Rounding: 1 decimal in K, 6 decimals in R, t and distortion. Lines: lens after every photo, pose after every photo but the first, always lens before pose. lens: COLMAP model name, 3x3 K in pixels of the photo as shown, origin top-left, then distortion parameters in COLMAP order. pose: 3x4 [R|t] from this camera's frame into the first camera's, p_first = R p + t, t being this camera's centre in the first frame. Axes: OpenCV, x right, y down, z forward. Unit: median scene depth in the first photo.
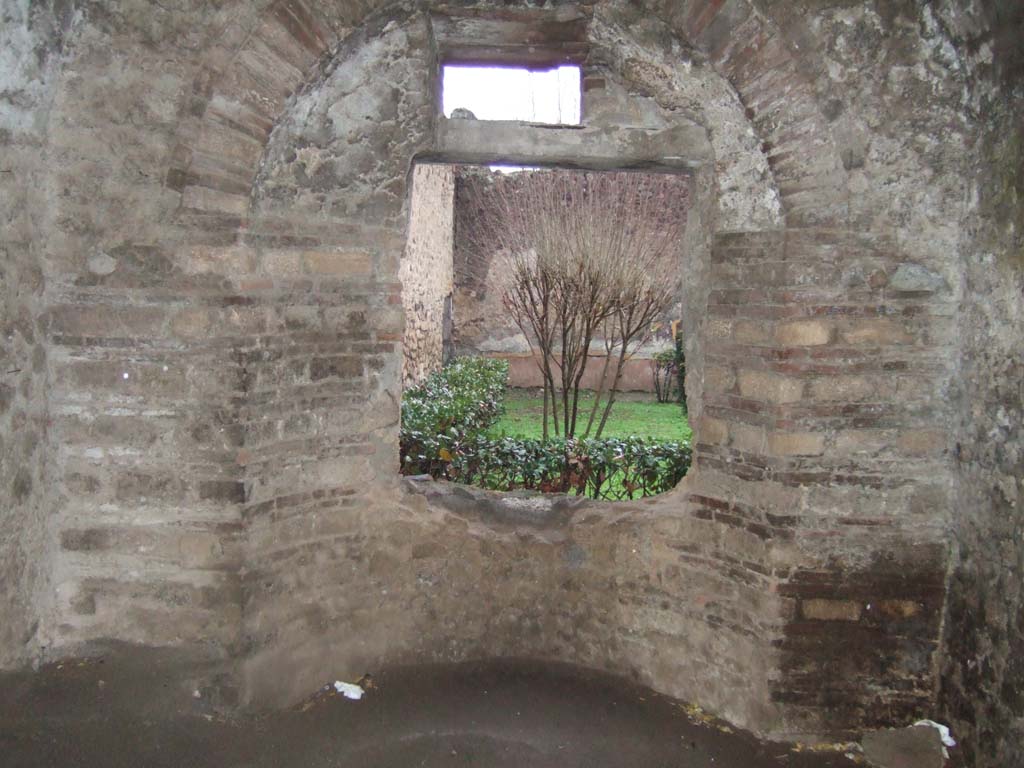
lens RADIAL K [[1105.7, 0, 512.0], [0, 1105.7, 384.0], [0, 0, 1]] dist [-0.071765, 0.063370]
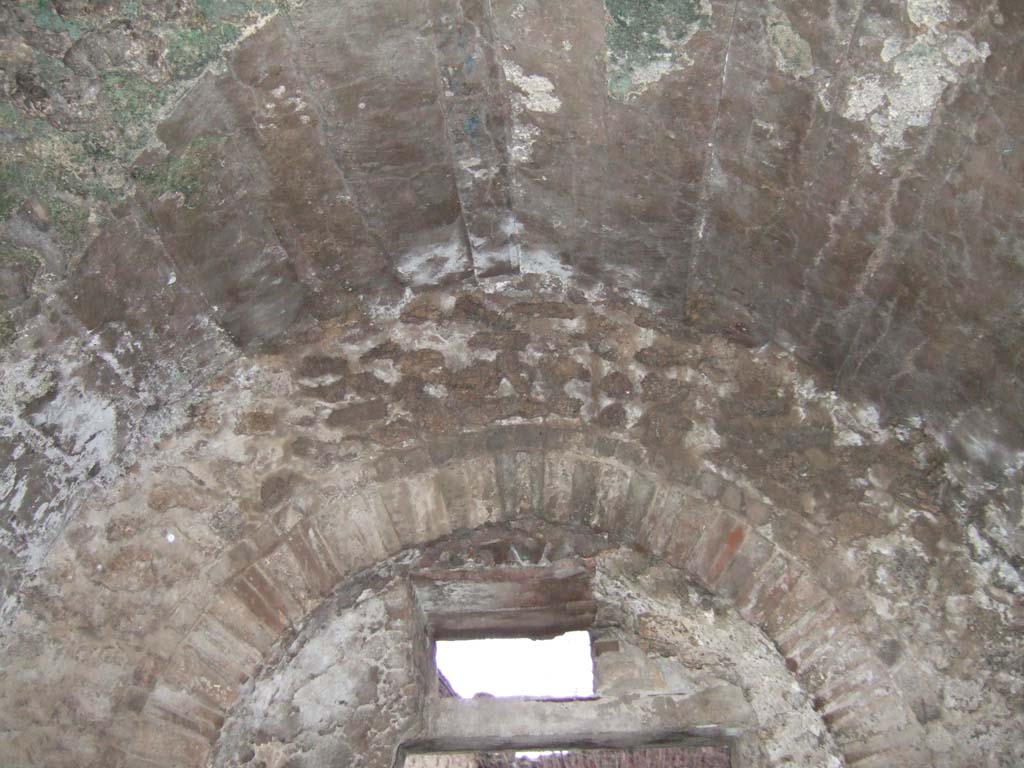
lens RADIAL K [[1105.7, 0, 512.0], [0, 1105.7, 384.0], [0, 0, 1]] dist [-0.071765, 0.063370]
pose [[0.997493, -0.070341, -0.007762, 0.025134], [0.057272, 0.866822, -0.495317, -0.029653], [0.041570, 0.493631, 0.868678, 0.157094]]
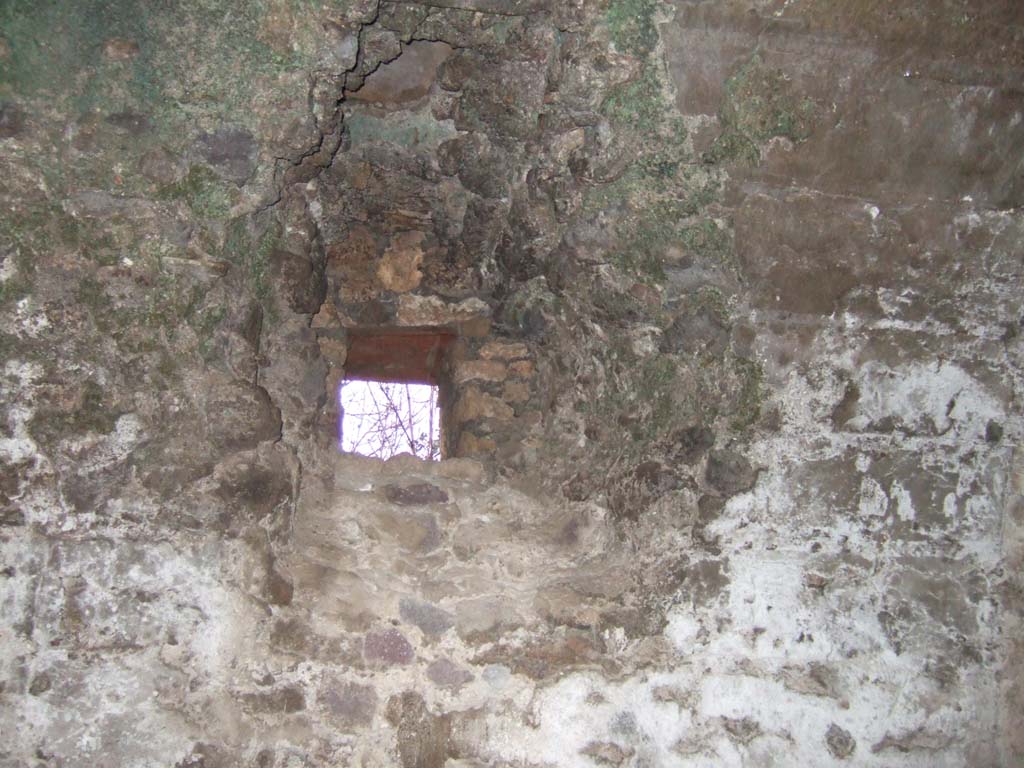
lens RADIAL K [[1105.7, 0, 512.0], [0, 1105.7, 384.0], [0, 0, 1]] dist [-0.071765, 0.063370]
pose [[0.267198, -0.484869, -0.832771, 0.226673], [-0.018391, 0.861468, -0.507479, -0.073244], [0.963466, 0.150913, 0.221265, 0.464826]]
